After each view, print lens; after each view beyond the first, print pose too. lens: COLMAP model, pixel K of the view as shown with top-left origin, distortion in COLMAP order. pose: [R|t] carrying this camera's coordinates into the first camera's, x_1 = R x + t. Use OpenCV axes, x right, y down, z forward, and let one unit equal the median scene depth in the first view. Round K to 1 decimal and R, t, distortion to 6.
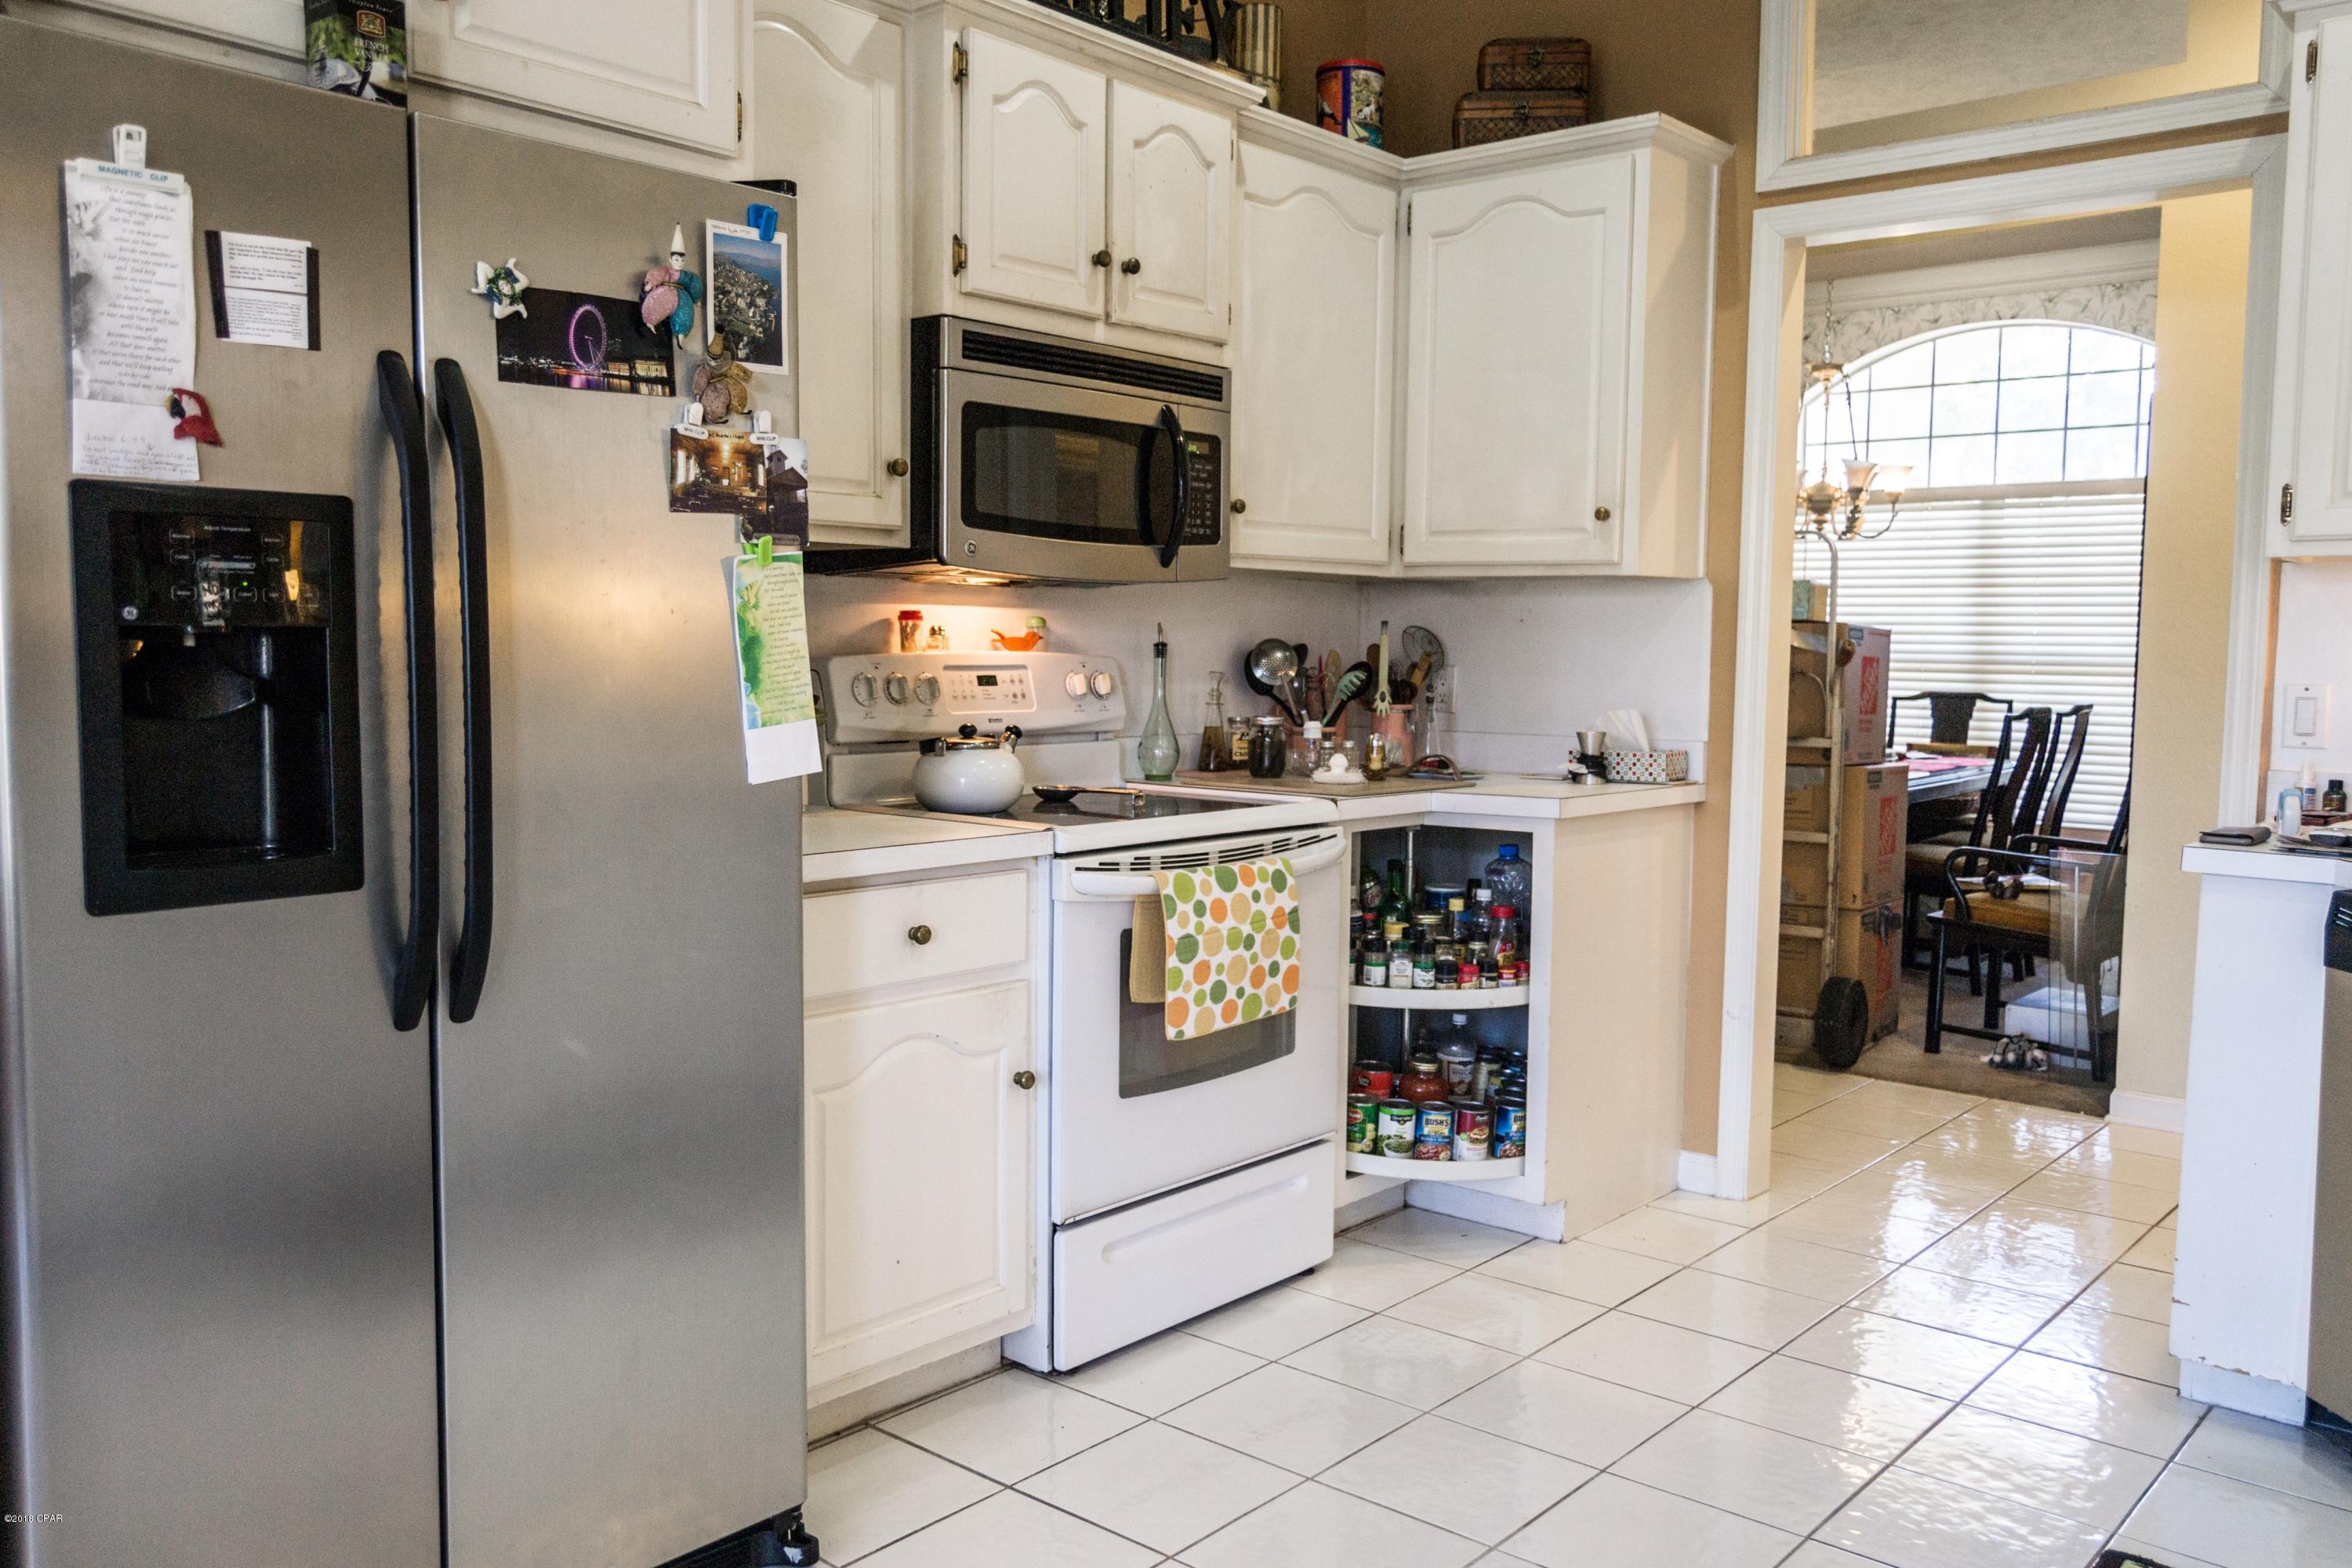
lens RADIAL K [[1860.0, 0, 1179.0], [0, 1860.0, 789.2], [0, 0, 1]] dist [-0.009465, 0.020877]
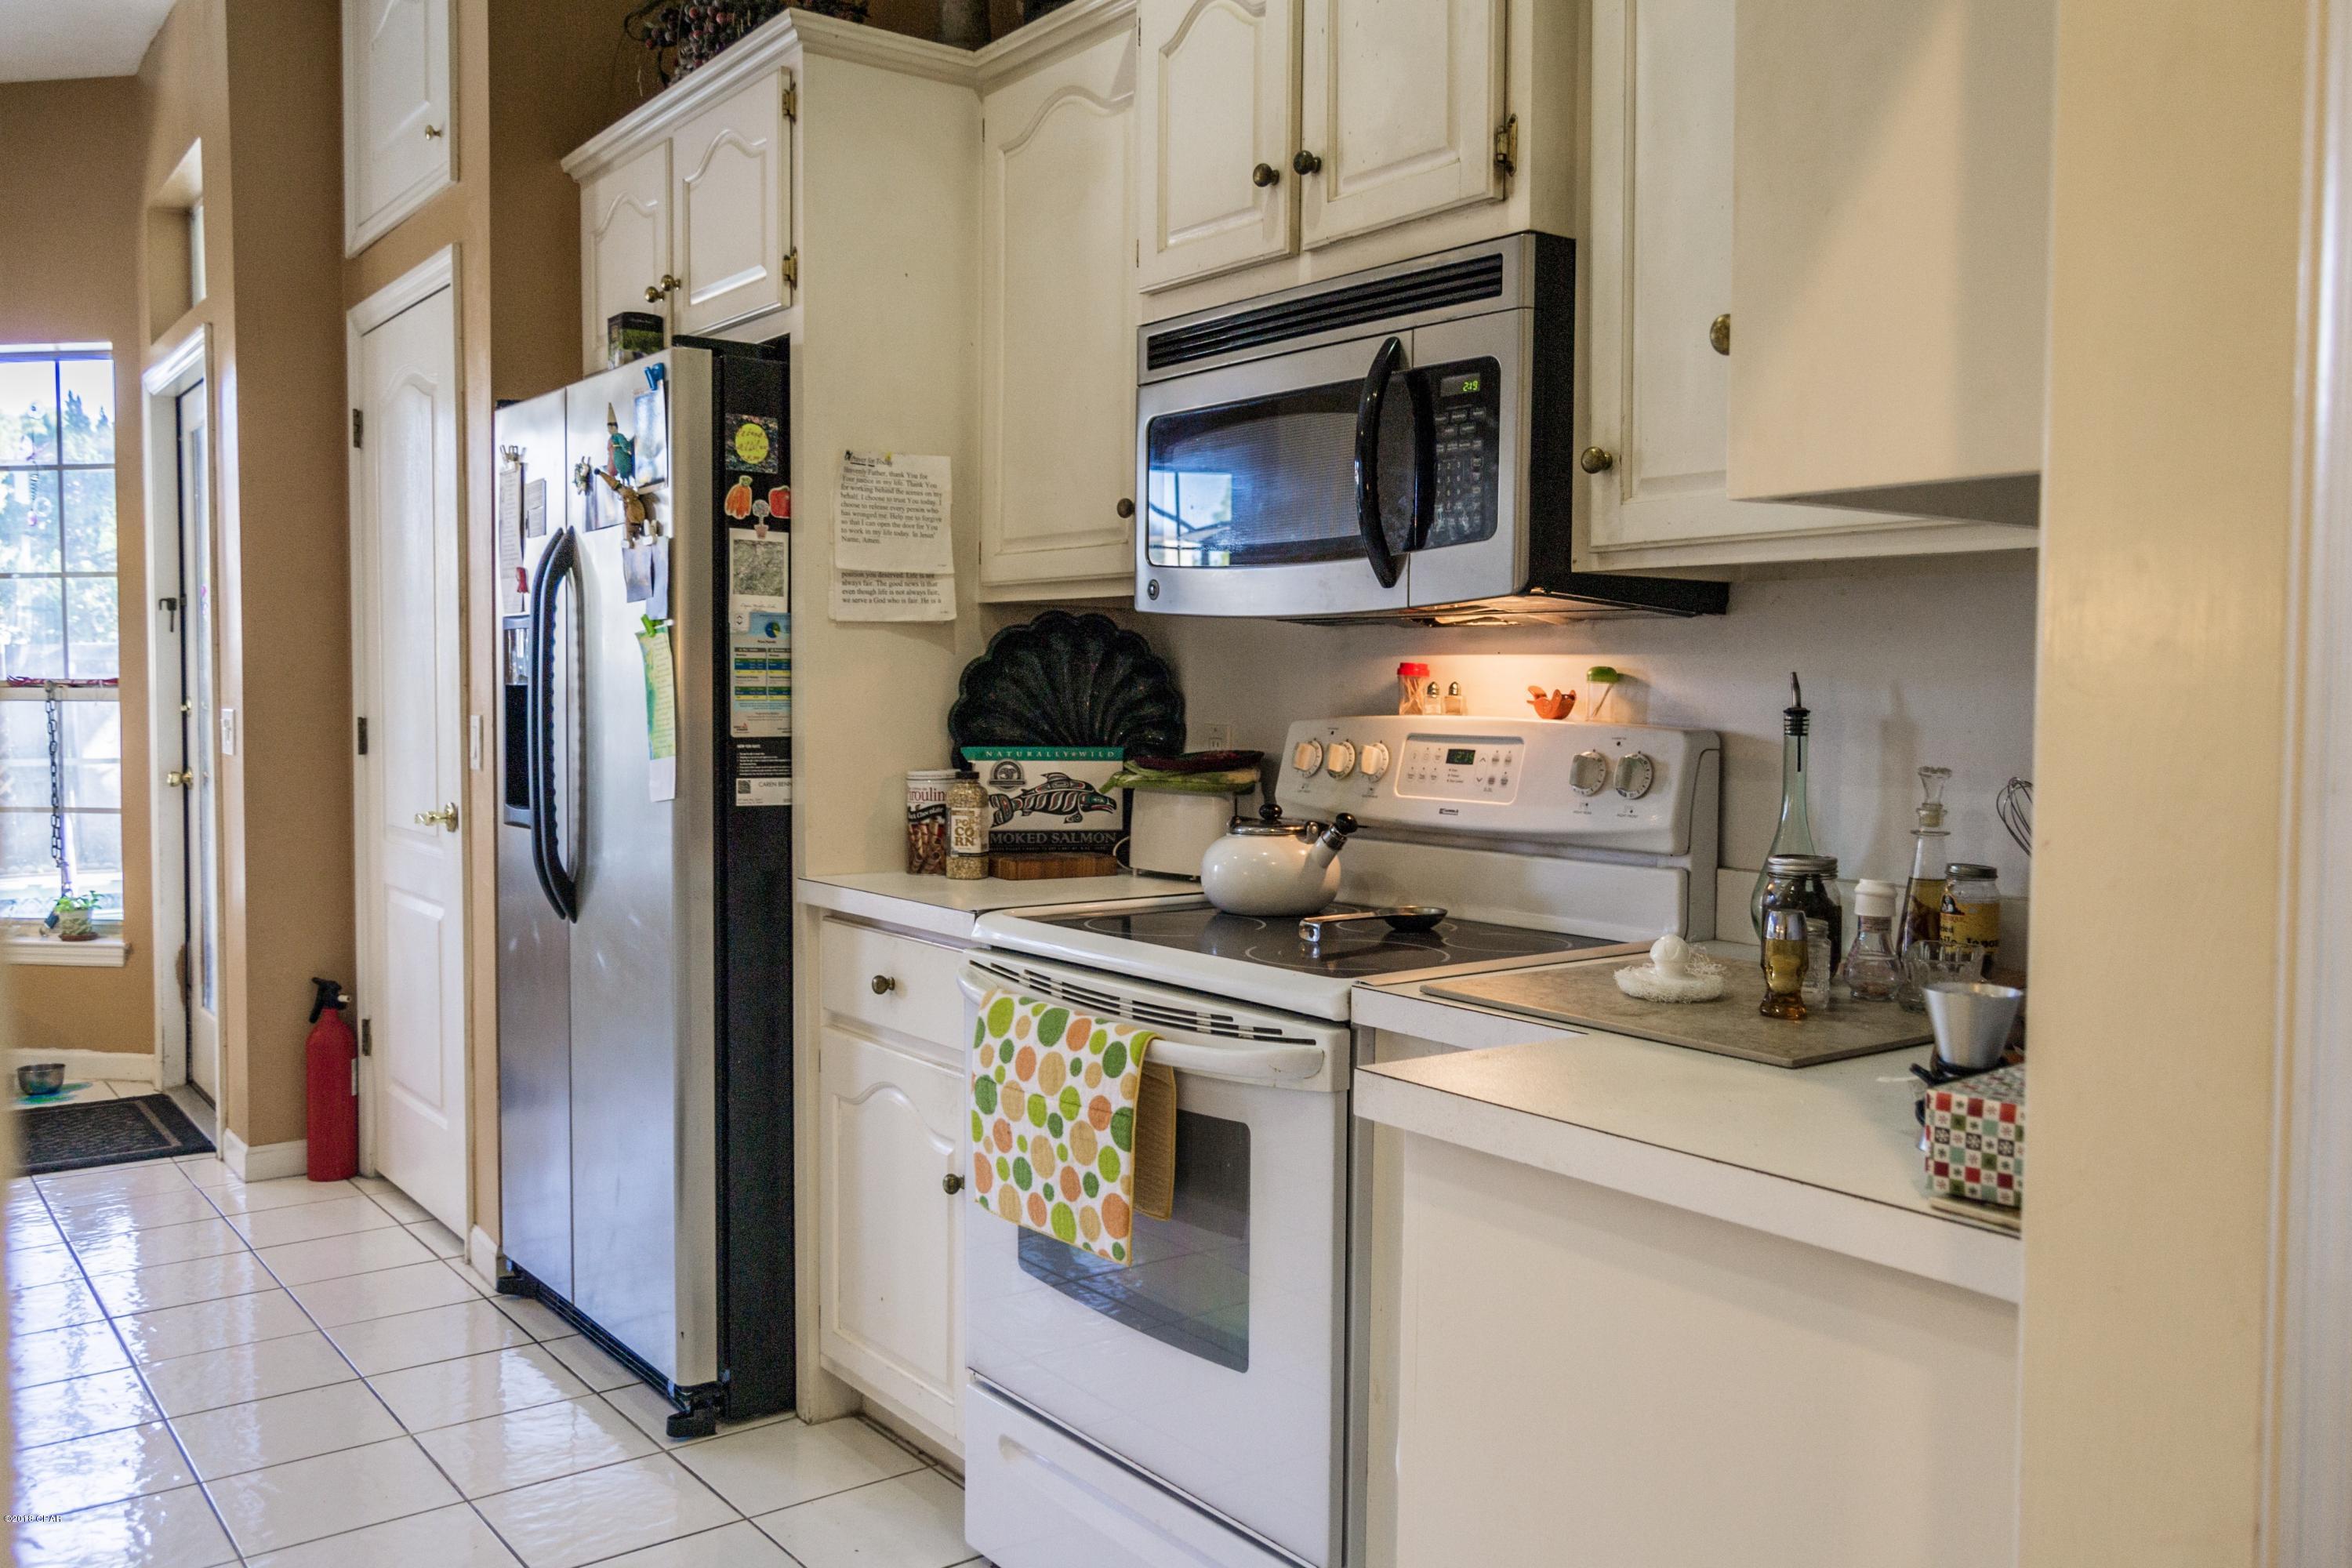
lens RADIAL K [[1860.0, 0, 1179.0], [0, 1860.0, 781.0], [0, 0, 1]] dist [-0.009465, 0.020877]
pose [[-0.209991, 0.038275, -0.976954, 0.699686], [-0.087236, 0.994515, 0.057713, -0.090526], [0.973804, 0.097344, -0.205500, 1.162369]]
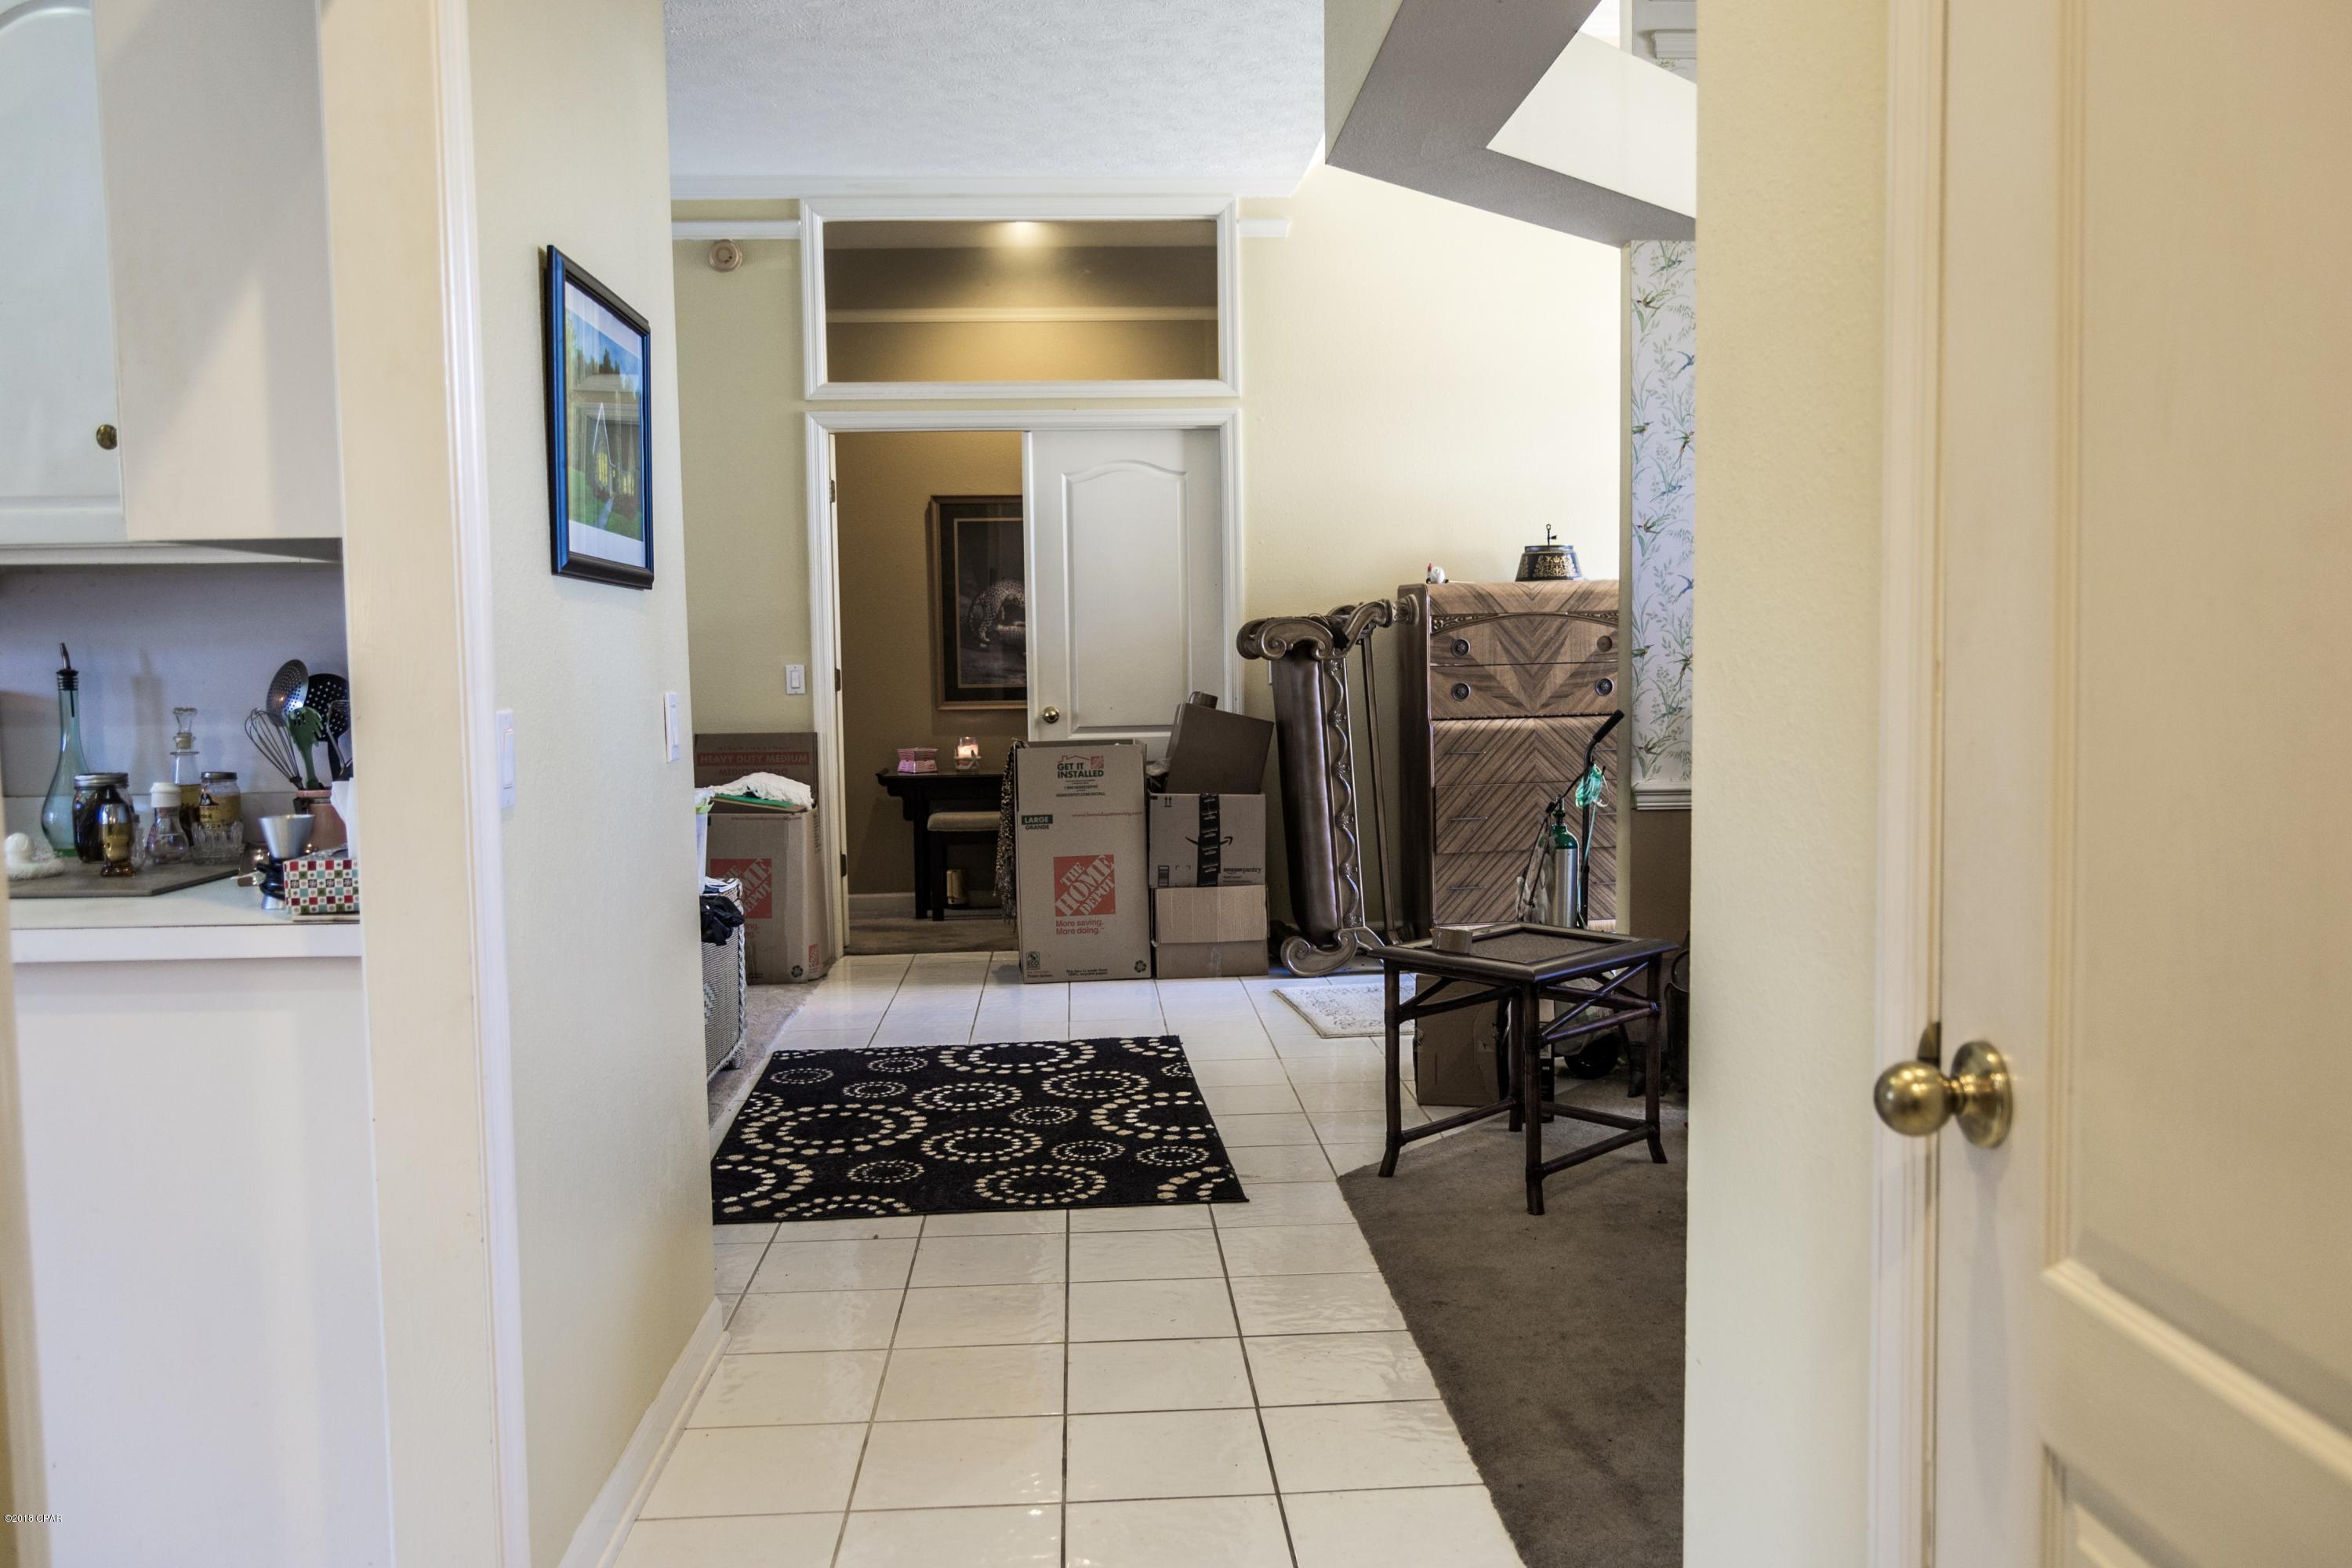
lens RADIAL K [[1860.0, 0, 1177.5], [0, 1860.0, 783.5], [0, 0, 1]] dist [-0.009465, 0.020877]
pose [[0.689774, 0.029219, -0.723435, 1.028705], [-0.034135, 0.999387, 0.007818, -0.067528], [0.723220, 0.019302, 0.690348, 1.004752]]
